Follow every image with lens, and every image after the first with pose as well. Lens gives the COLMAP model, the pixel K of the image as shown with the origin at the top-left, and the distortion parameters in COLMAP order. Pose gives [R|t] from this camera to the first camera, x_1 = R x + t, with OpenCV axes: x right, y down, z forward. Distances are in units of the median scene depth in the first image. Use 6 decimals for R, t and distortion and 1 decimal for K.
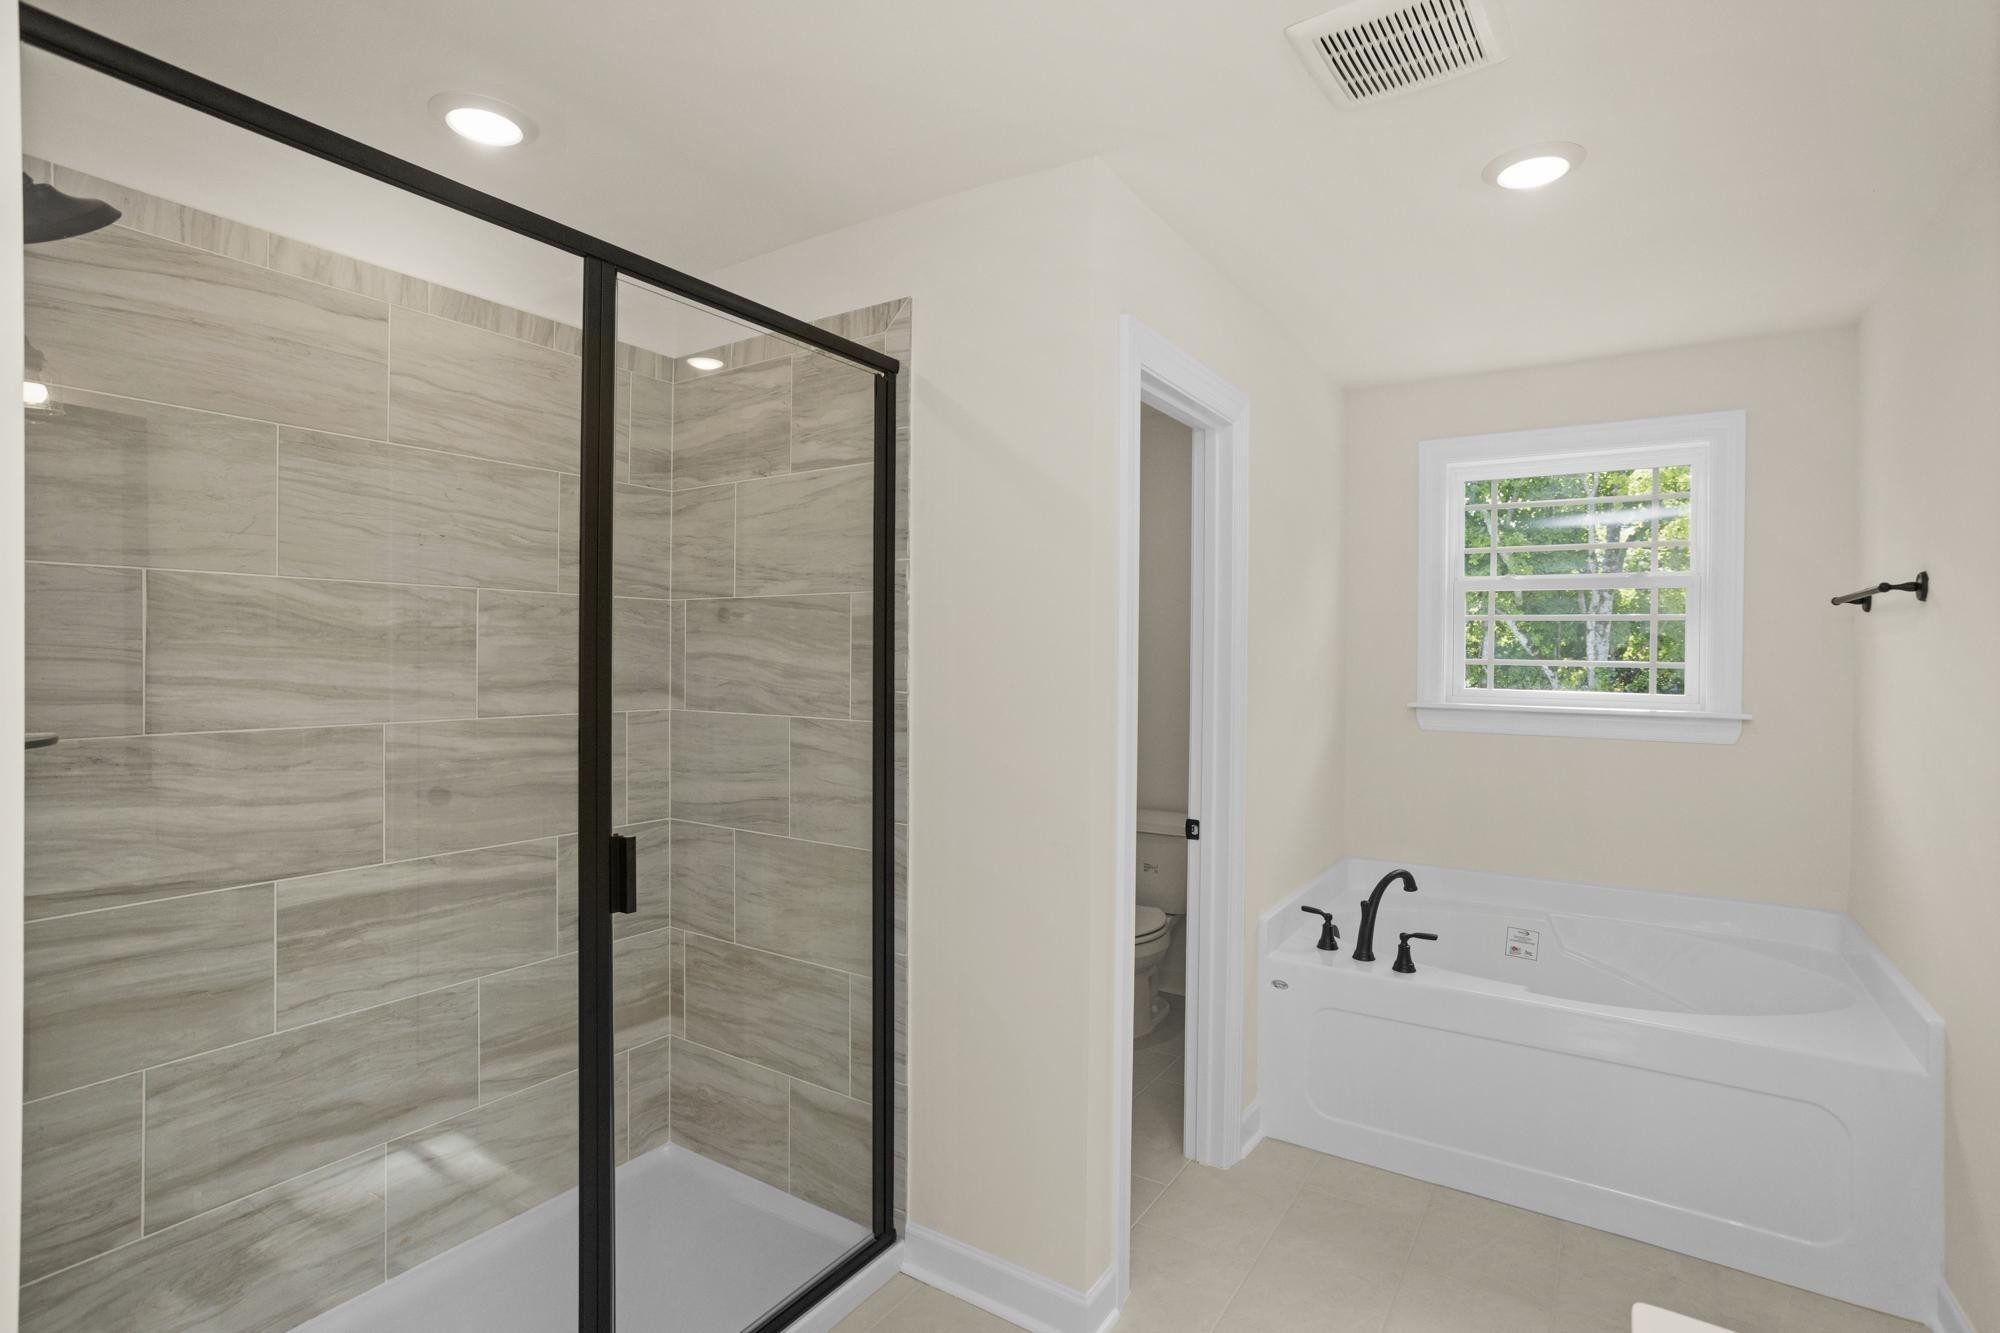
lens RADIAL K [[960.0, 0, 1000.5], [0, 960.0, 660.5], [0, 0, 1]] dist [-0.015151, 0.013170]
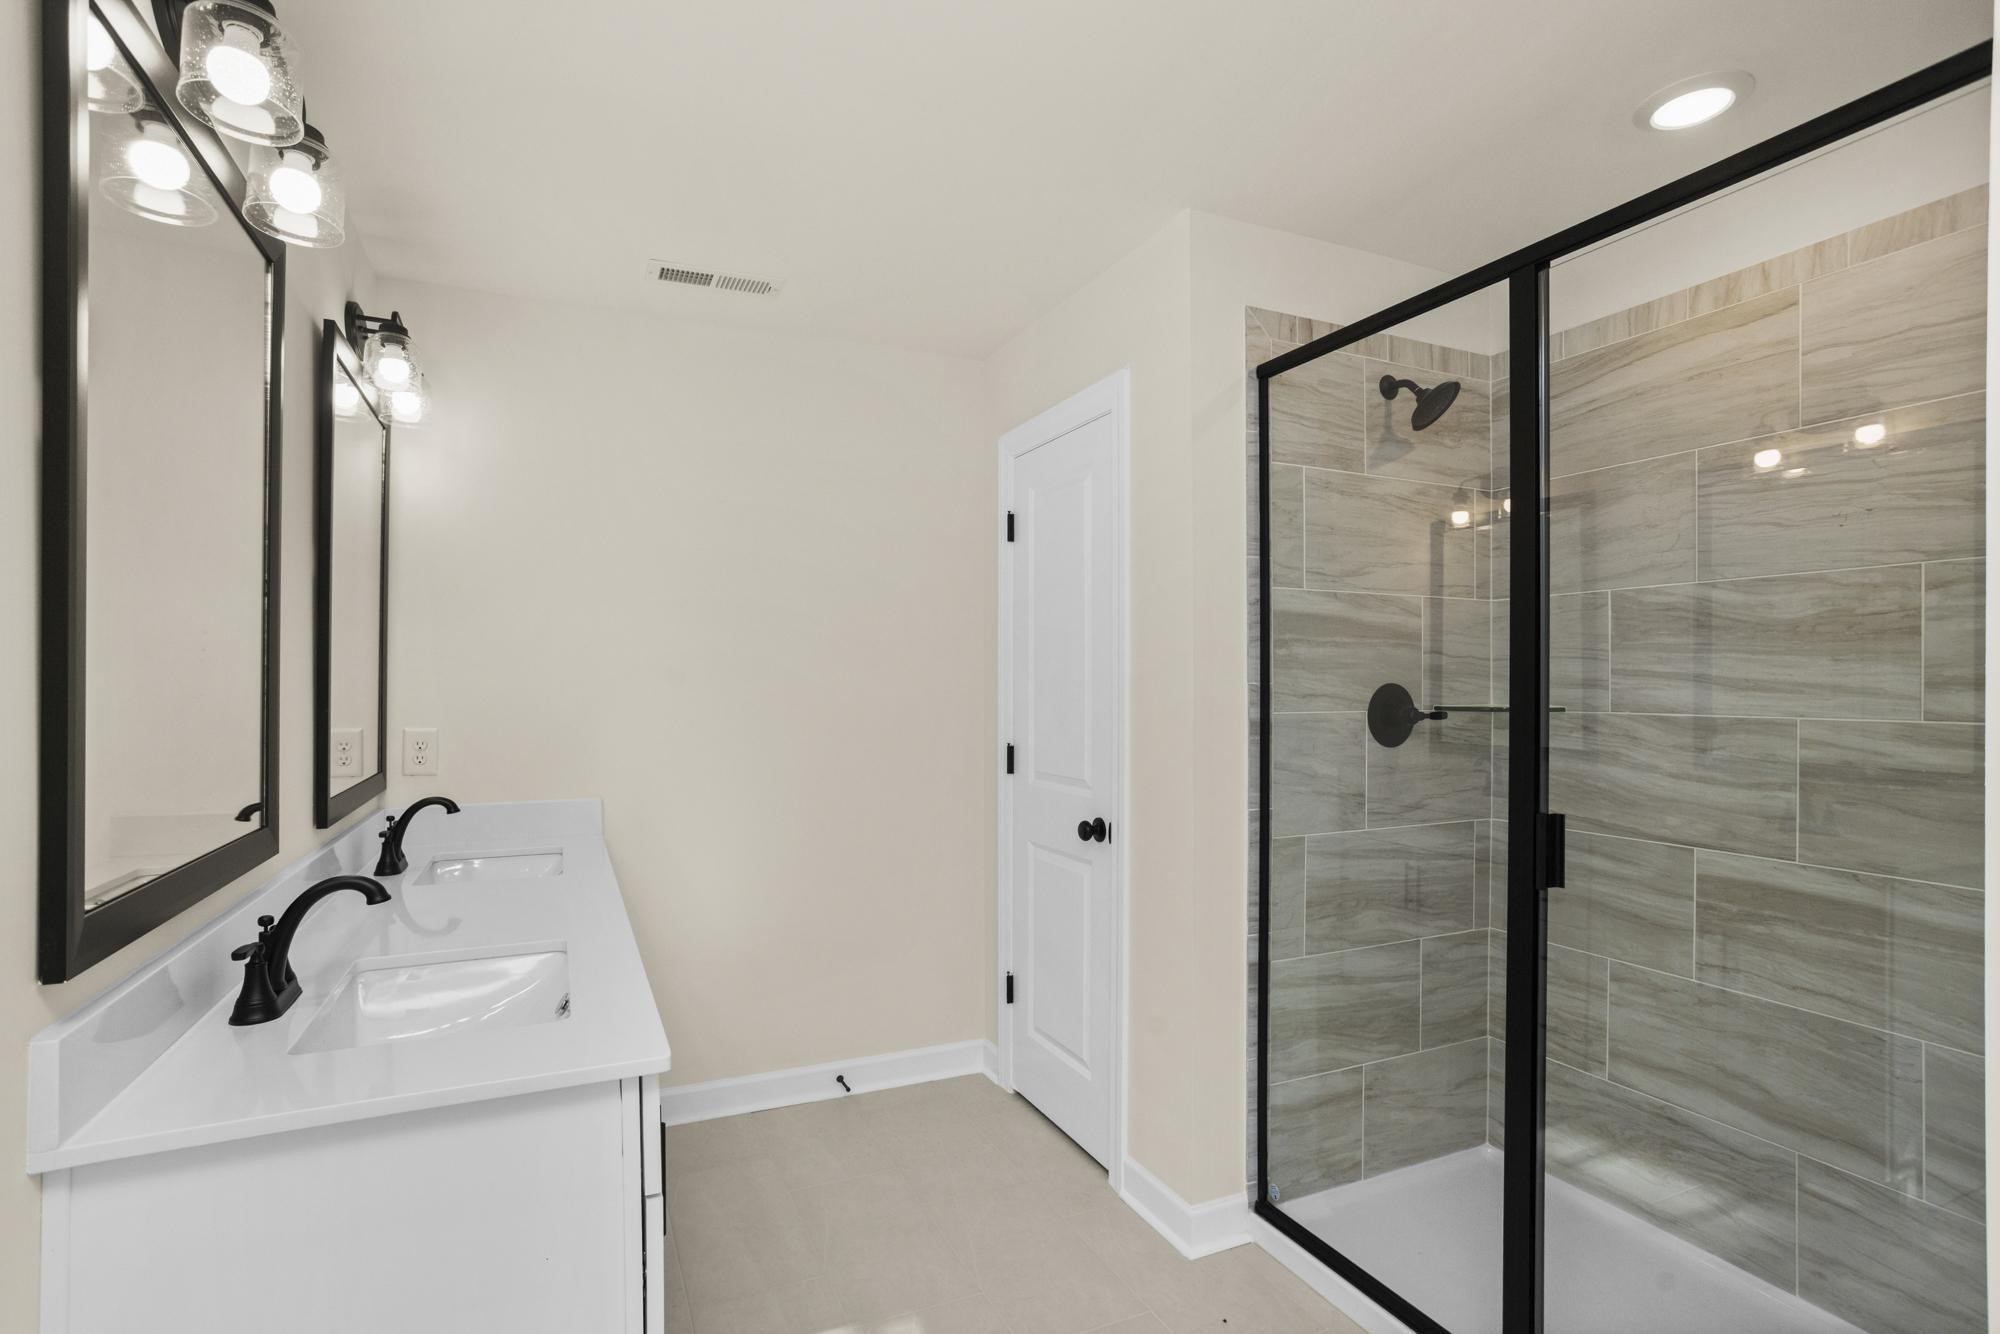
lens RADIAL K [[960.0, 0, 999.5], [0, 960.0, 682.7], [0, 0, 1]] dist [-0.015151, 0.013170]
pose [[-0.515862, -0.003818, -0.856663, 0.623569], [-0.005472, 0.999984, -0.001161, 0.036334], [0.856654, 0.004089, -0.515875, 0.831682]]
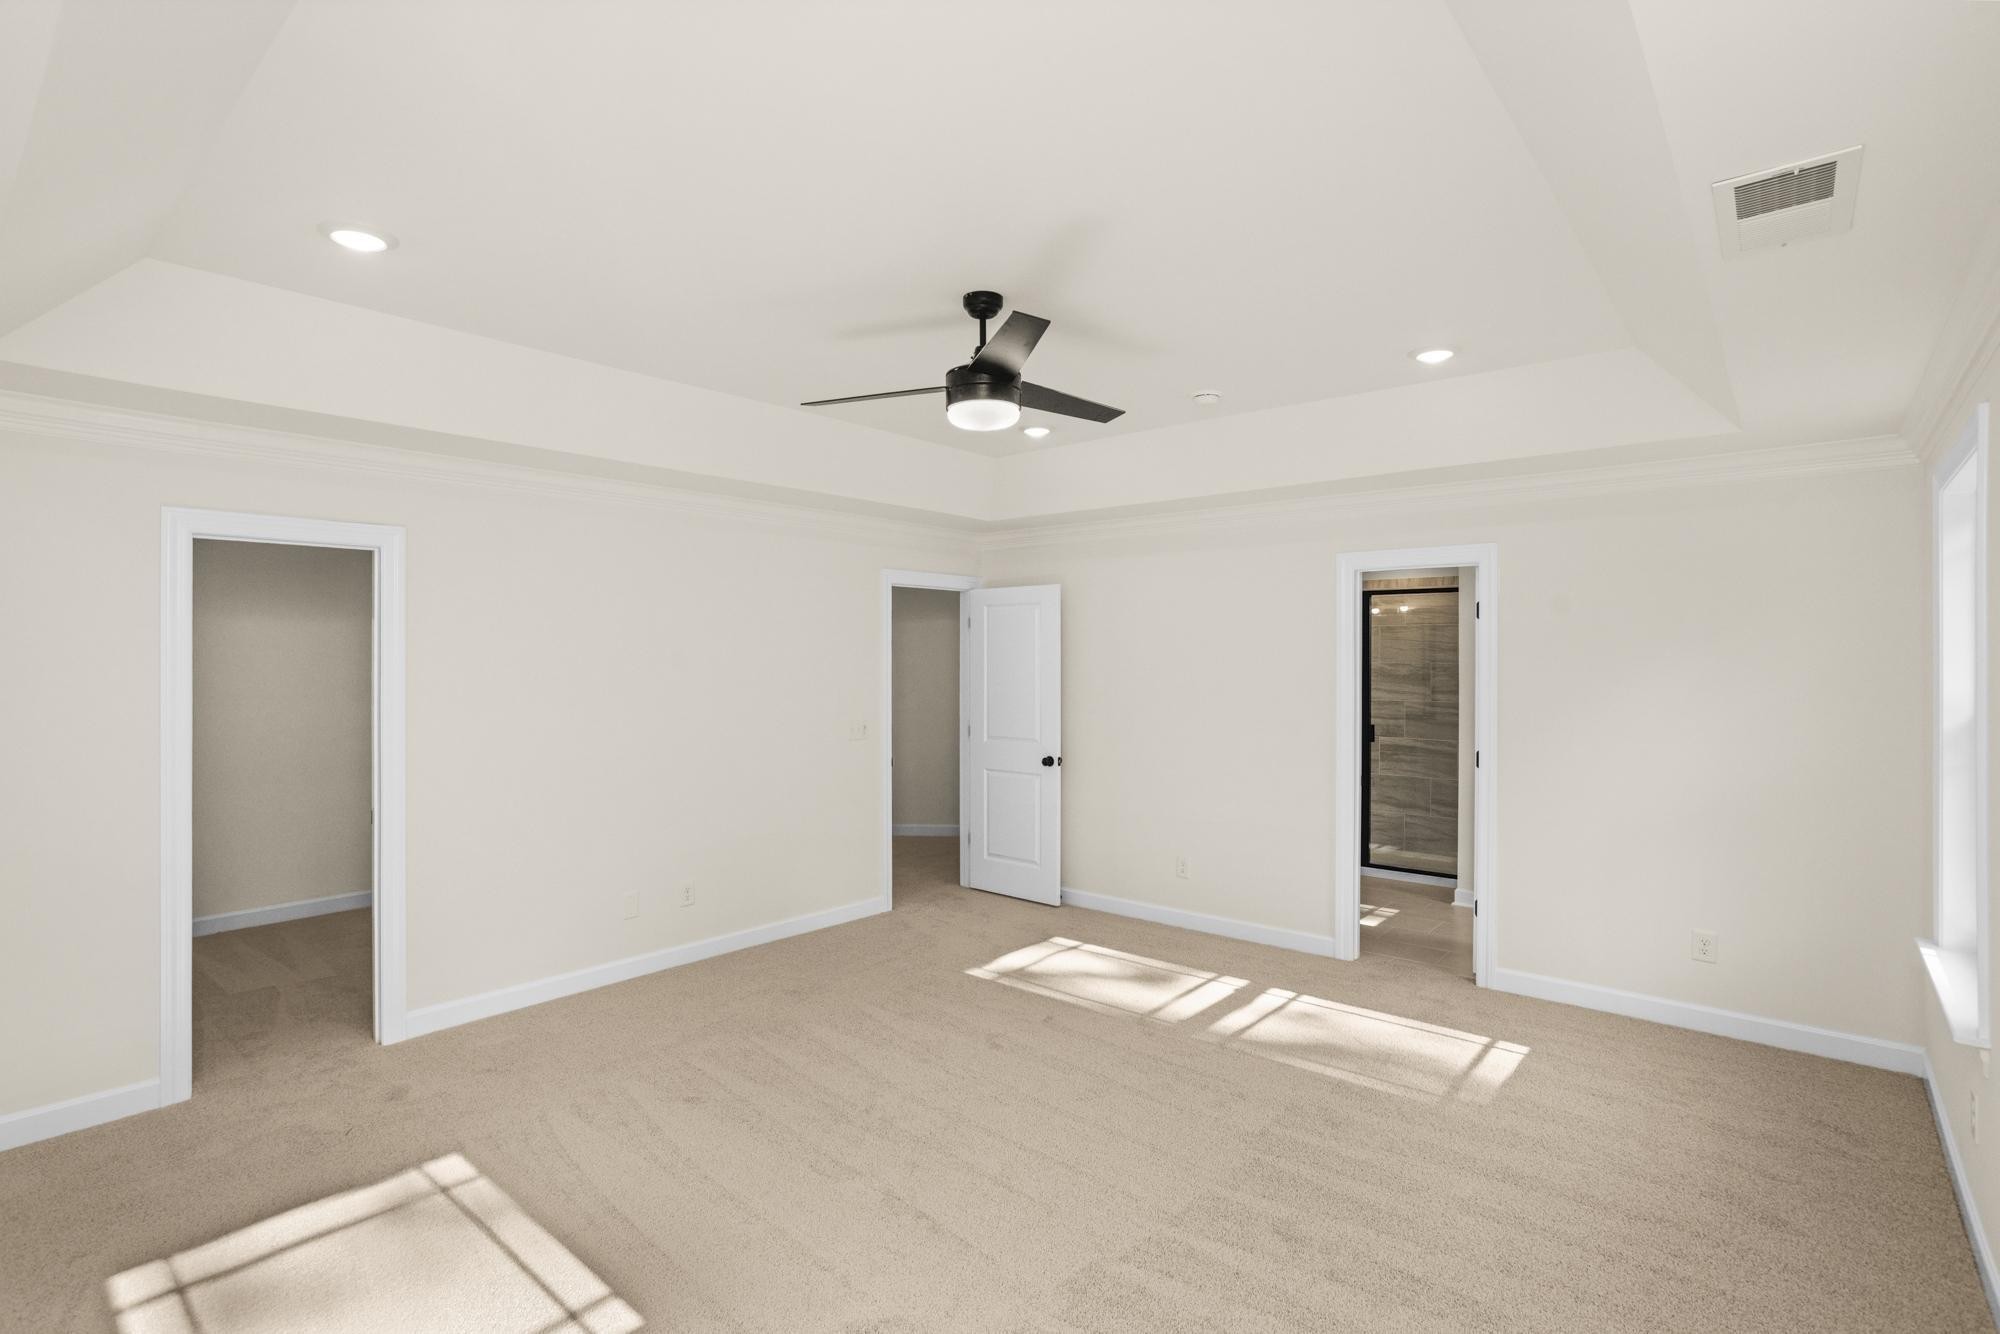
lens RADIAL K [[960.0, 0, 992.1], [0, 960.0, 667.9], [0, 0, 1]] dist [-0.015151, 0.013170]
pose [[-0.104875, -0.004490, -0.994475, 3.331905], [-0.006142, 0.999974, -0.003867, -0.038053], [0.994466, 0.005702, -0.104900, -0.213569]]
